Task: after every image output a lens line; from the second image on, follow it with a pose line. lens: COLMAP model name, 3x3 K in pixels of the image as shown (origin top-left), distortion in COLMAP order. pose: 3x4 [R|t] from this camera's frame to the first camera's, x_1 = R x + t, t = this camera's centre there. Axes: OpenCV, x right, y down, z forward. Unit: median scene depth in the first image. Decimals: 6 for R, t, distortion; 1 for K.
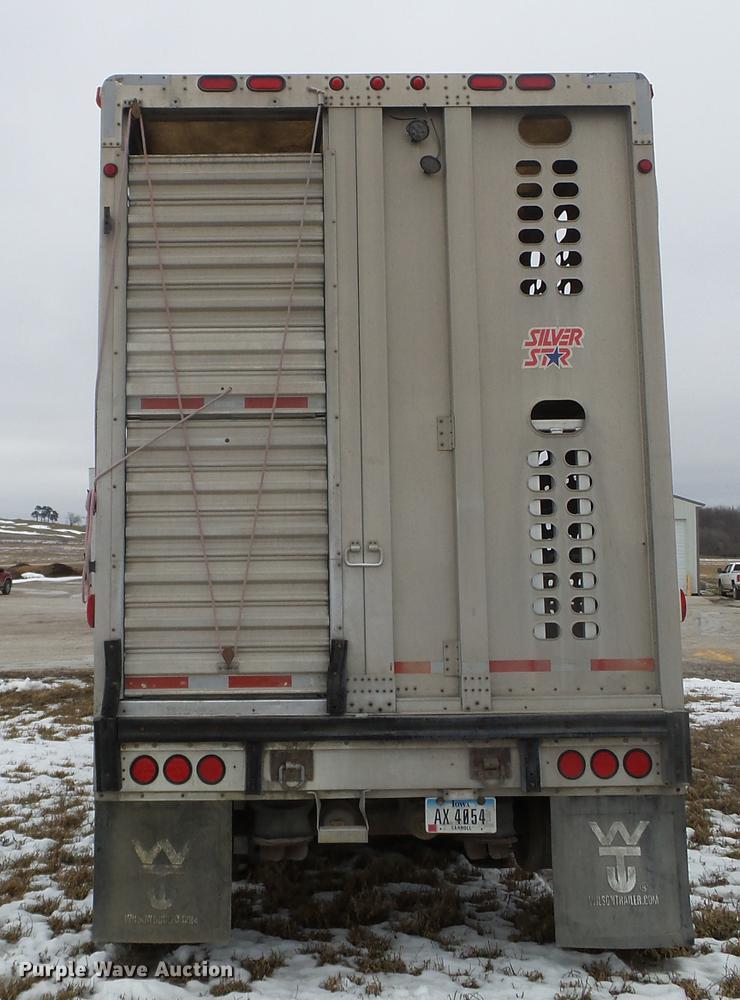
lens RADIAL K [[1075.0, 0, 269.4], [0, 1075.0, 470.9], [0, 0, 1]] dist [-0.030723, 0.048398]
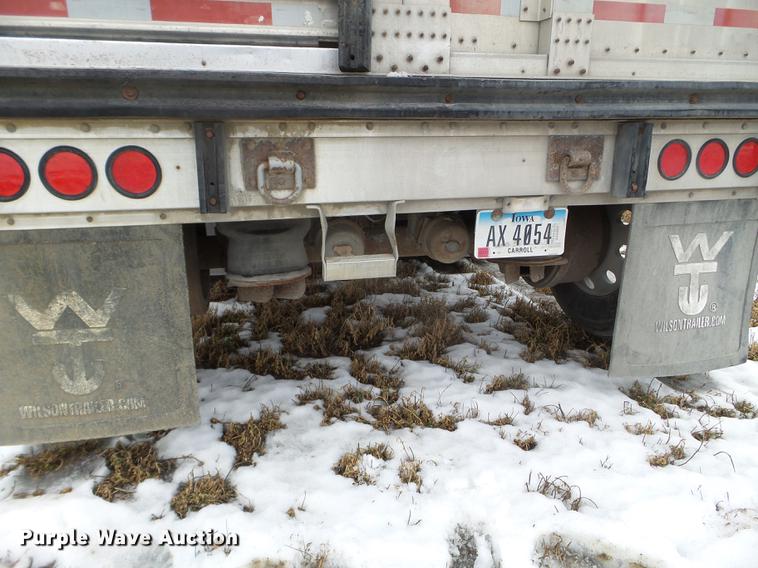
lens RADIAL K [[496.0, 0, 374.1], [0, 496.0, 276.2], [0, 0, 1]] dist [0.002210, 0.000681]
pose [[0.974387, -0.058230, 0.217206, 0.008614], [-0.031378, 0.921237, 0.387734, 0.222276], [-0.222676, -0.384618, 0.895815, 0.713181]]
